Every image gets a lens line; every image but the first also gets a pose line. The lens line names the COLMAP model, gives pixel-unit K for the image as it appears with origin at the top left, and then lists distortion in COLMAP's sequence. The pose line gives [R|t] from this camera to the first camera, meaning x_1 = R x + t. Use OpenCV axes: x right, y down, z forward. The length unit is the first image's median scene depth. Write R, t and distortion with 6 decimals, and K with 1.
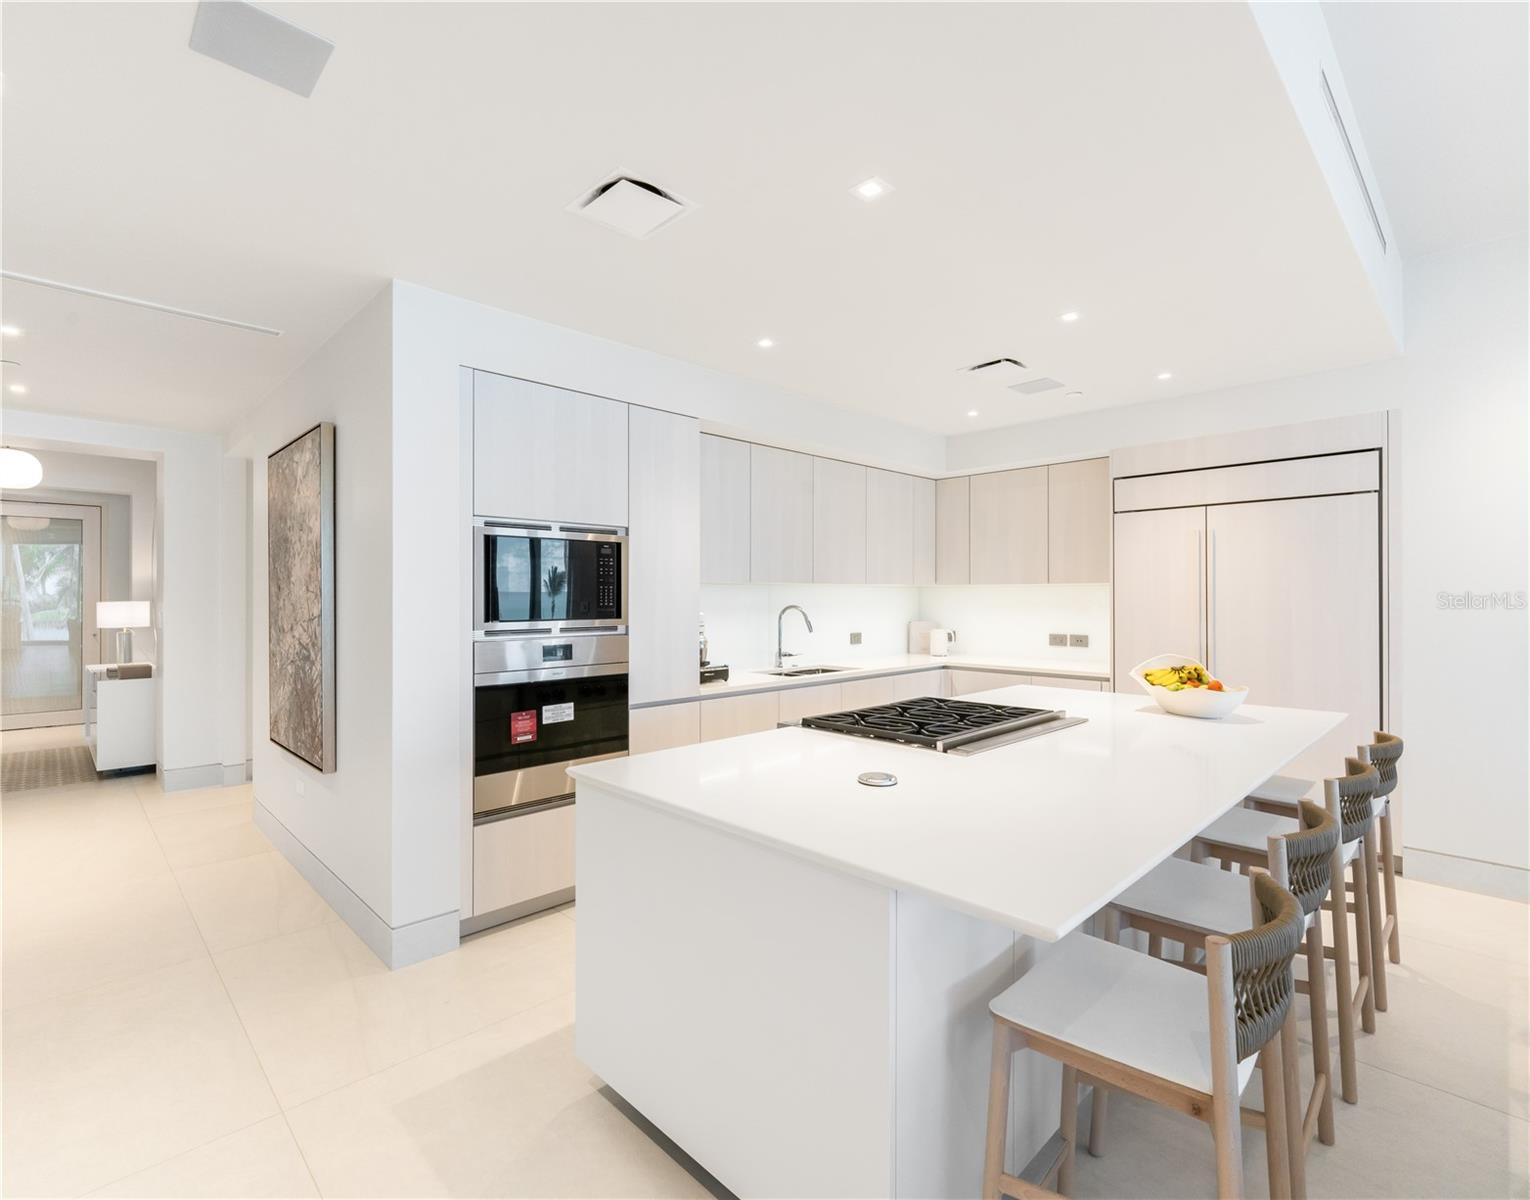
lens RADIAL K [[743.2, 0, 755.9], [0, 743.2, 589.9], [0, 0, 1]] dist [-0.004253, -0.000320]
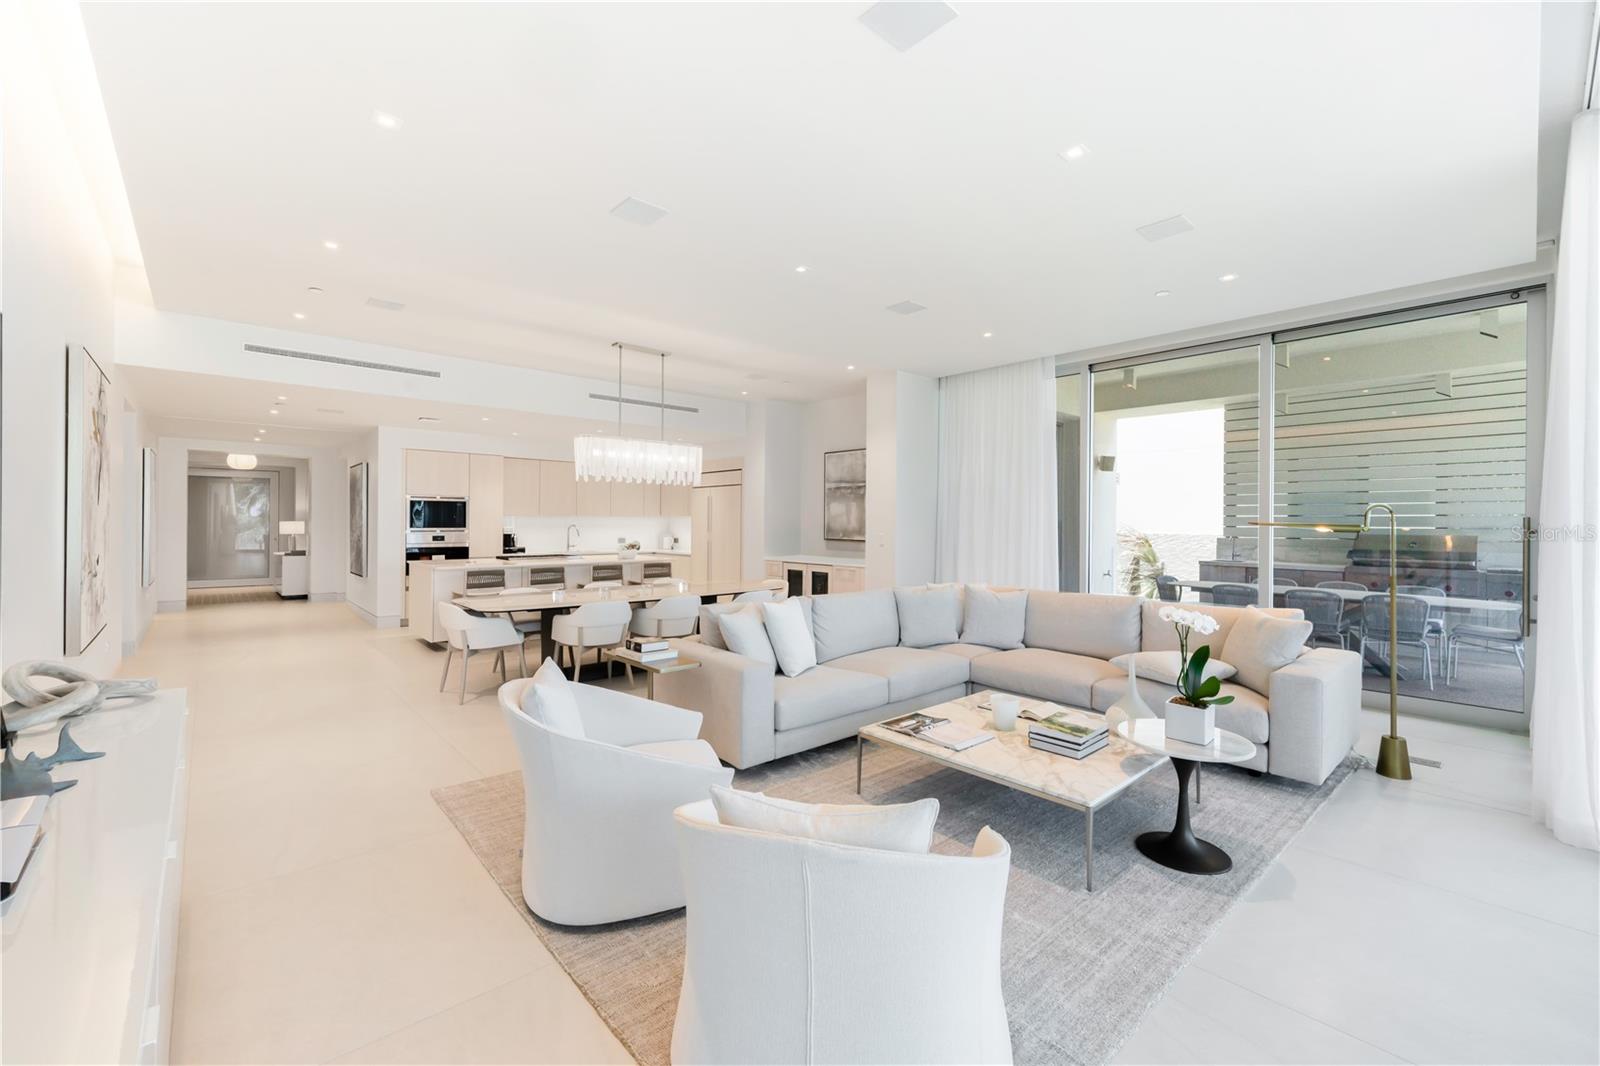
lens RADIAL K [[659.7, 0, 813.2], [0, 659.7, 521.9], [0, 0, 1]] dist [-0.001026, -0.000008]
pose [[0.999664, 0.008922, -0.024348, 0.769288], [-0.008774, 0.999942, 0.006192, -0.007602], [0.024402, -0.005976, 0.999684, -0.959093]]
